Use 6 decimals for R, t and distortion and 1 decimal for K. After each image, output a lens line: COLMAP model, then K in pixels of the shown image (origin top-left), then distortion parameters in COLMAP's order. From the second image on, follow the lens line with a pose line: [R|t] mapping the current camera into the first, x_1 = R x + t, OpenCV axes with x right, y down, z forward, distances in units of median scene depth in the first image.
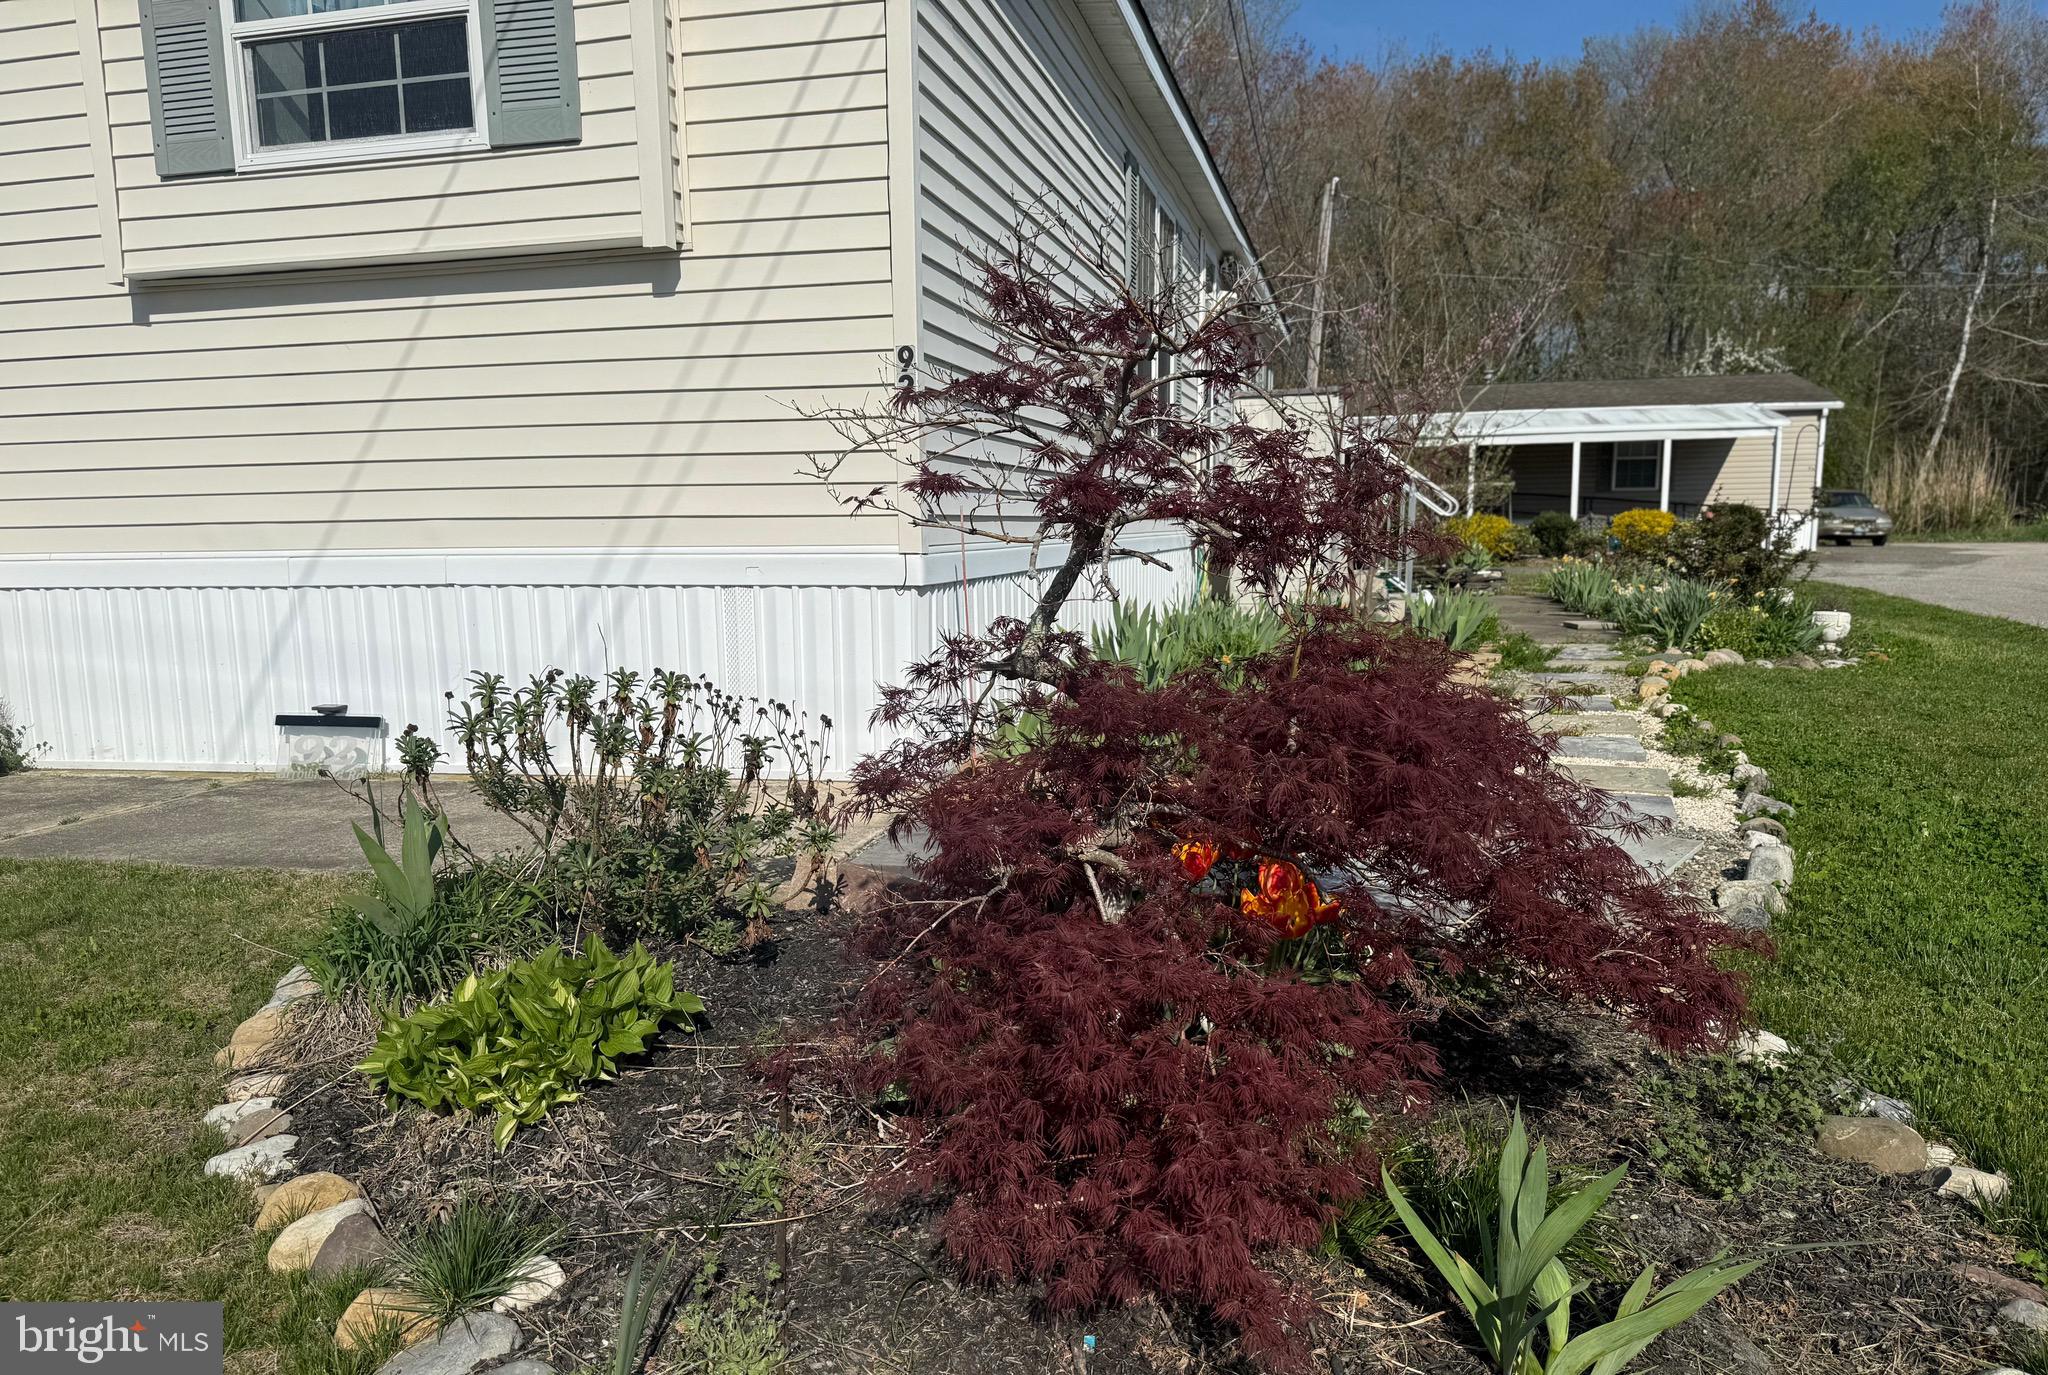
lens RADIAL K [[1503.0, 0, 1022.2], [0, 1503.0, 813.9], [0, 0, 1]] dist [-0.061230, -0.000895]
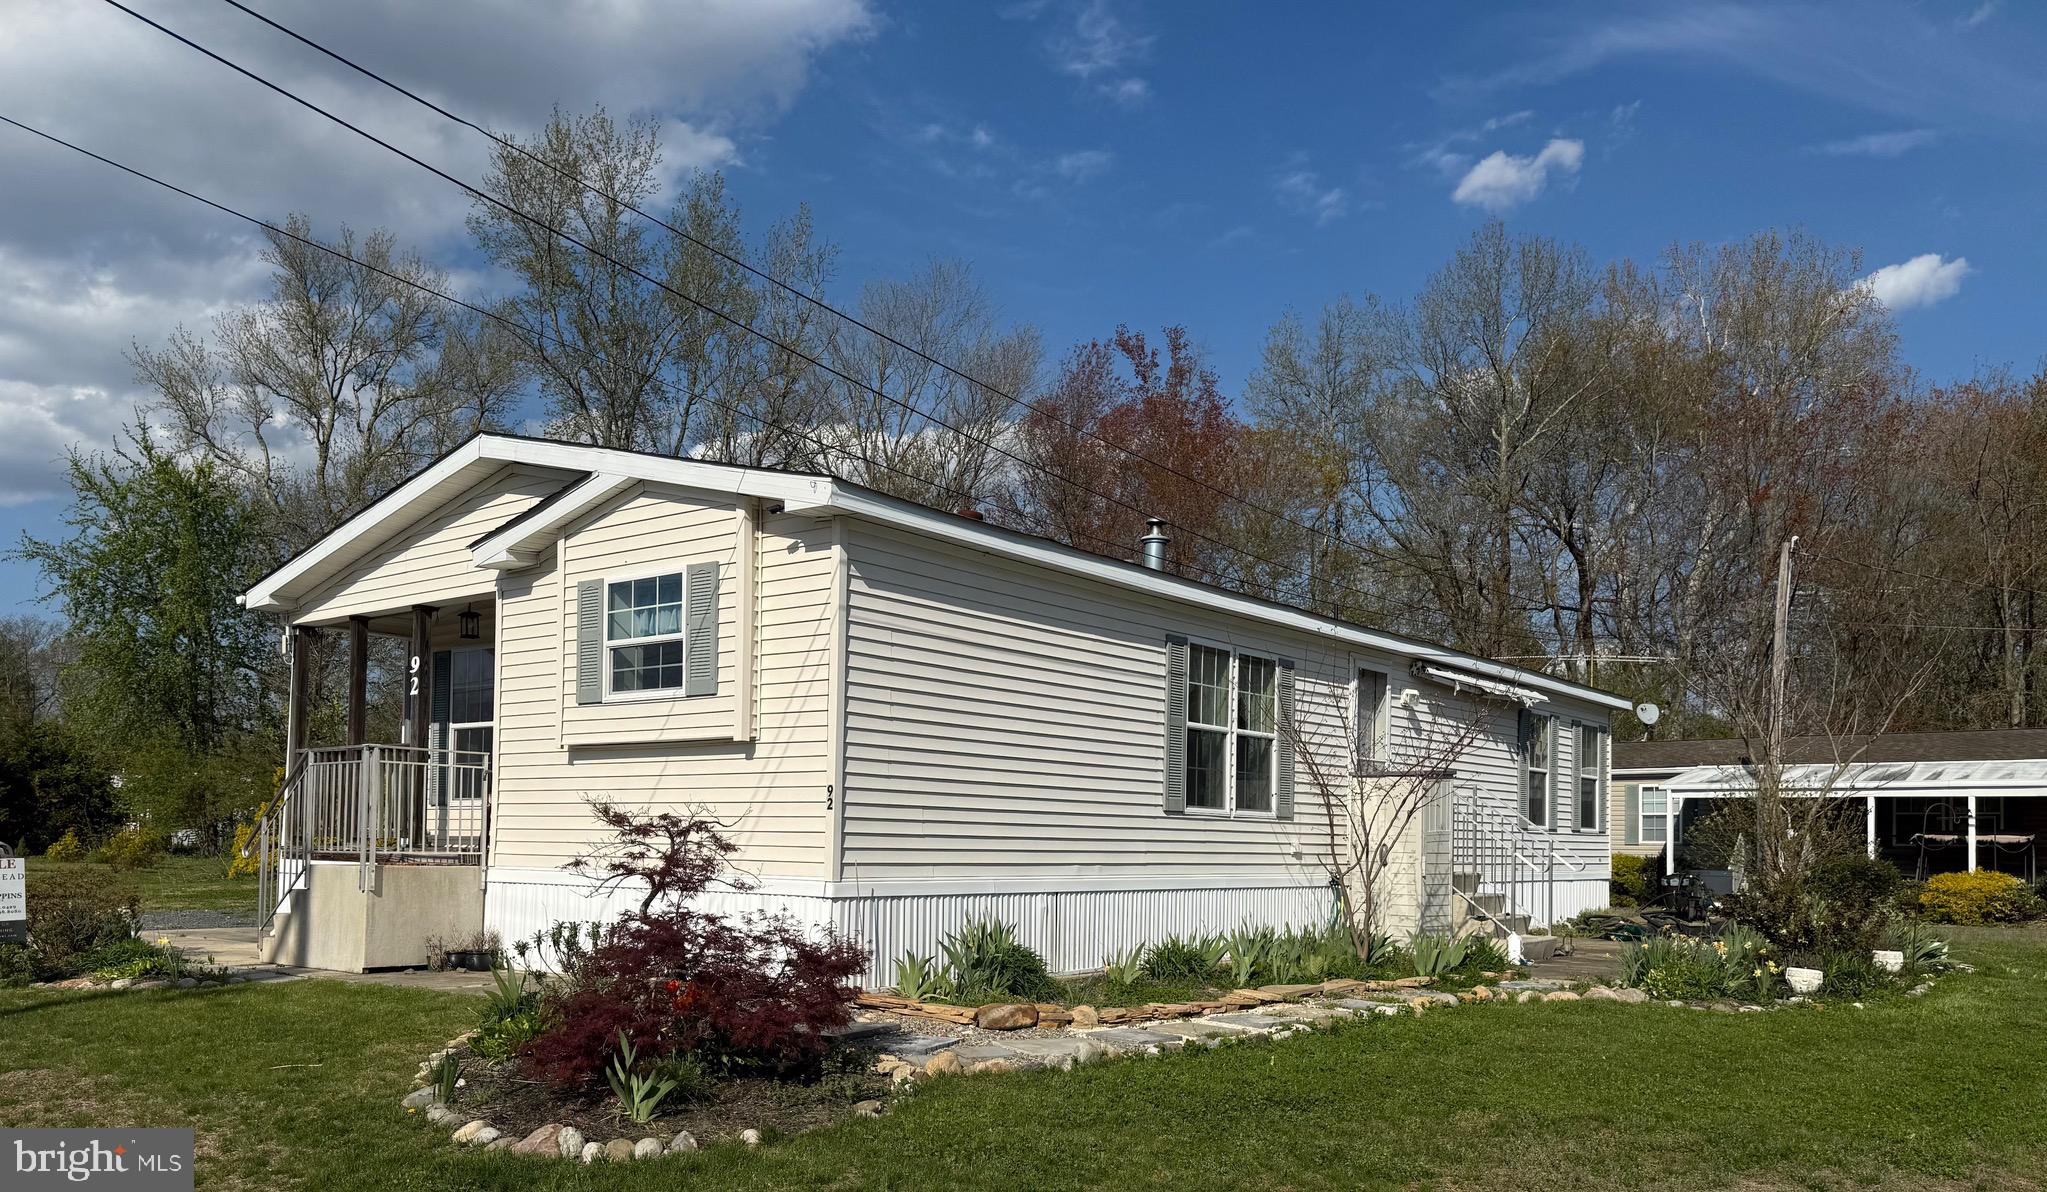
lens RADIAL K [[1472.0, 0, 935.2], [0, 1472.0, 806.5], [0, 0, 1]] dist [0.006450, -0.001668]
pose [[0.879659, 0.010288, -0.475493, 1.007412], [-0.112708, 0.975797, -0.187397, 0.088424], [0.462056, 0.218438, 0.859528, -0.695174]]
